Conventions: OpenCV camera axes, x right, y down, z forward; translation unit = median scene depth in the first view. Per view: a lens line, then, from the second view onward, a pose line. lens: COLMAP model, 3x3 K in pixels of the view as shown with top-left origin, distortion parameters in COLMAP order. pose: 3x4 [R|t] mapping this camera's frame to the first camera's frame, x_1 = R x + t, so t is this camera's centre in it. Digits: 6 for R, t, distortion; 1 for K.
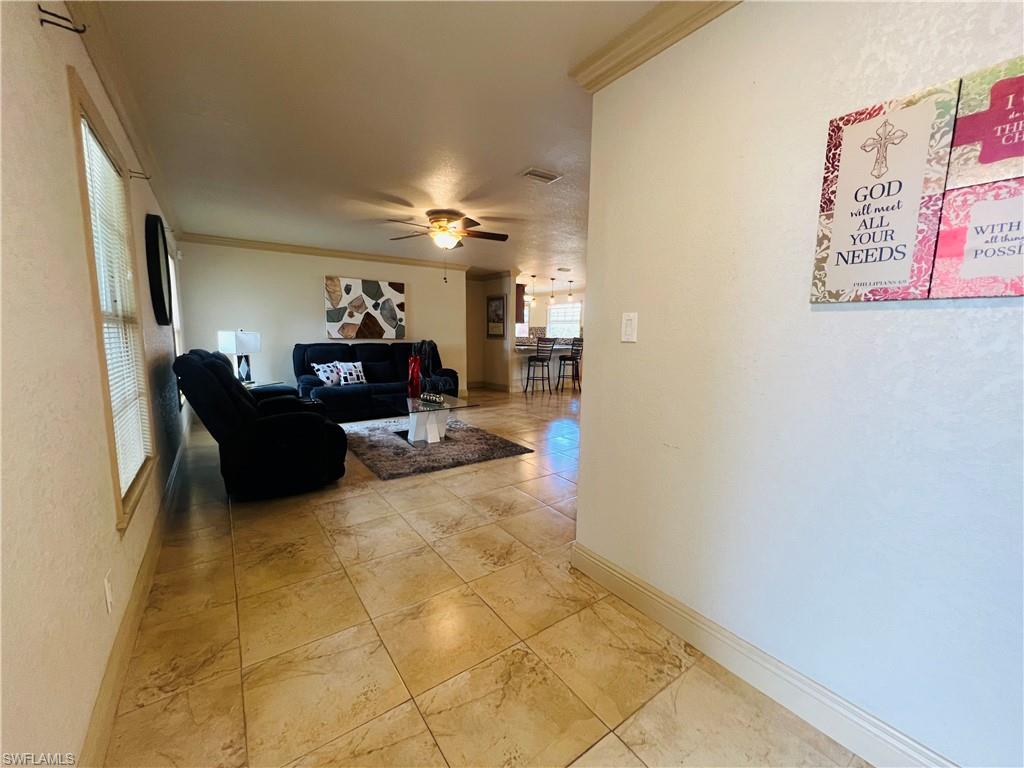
lens RADIAL K [[409.8, 0, 513.8], [0, 409.8, 385.4], [0, 0, 1]] dist [-0.000349, -0.000023]
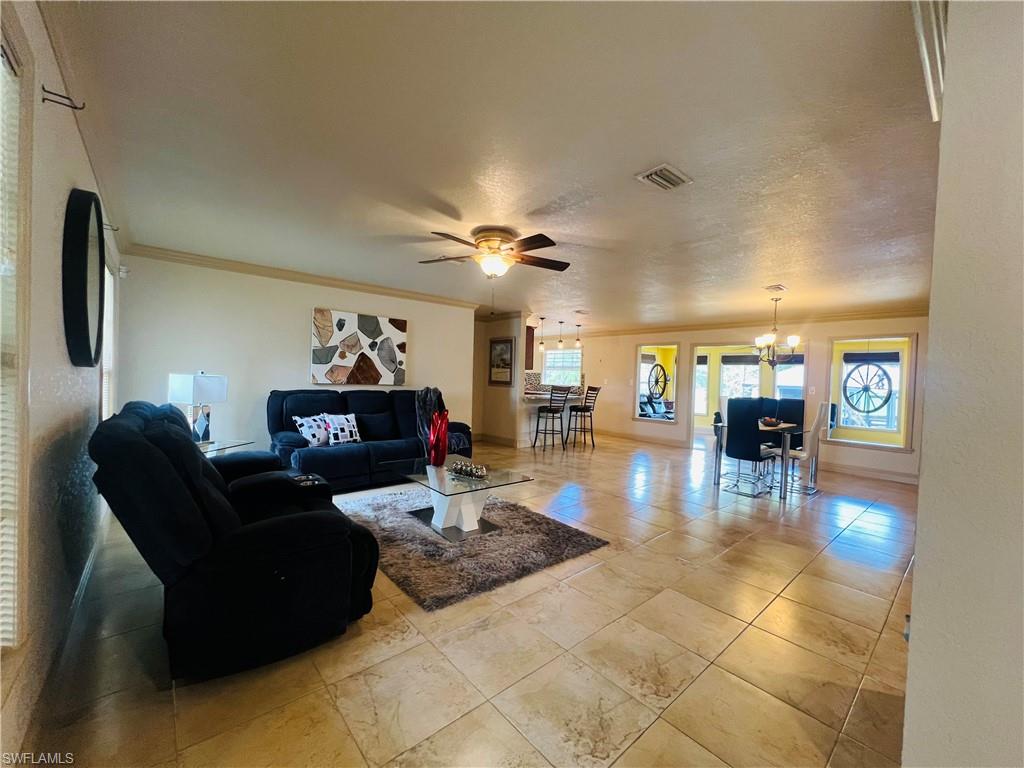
lens RADIAL K [[409.8, 0, 513.8], [0, 409.8, 385.4], [0, 0, 1]] dist [-0.000349, -0.000023]
pose [[0.995302, 0.018692, 0.095002, -0.143702], [-0.008556, 0.994329, -0.106004, -0.031378], [-0.096444, 0.104693, 0.989817, 0.176743]]
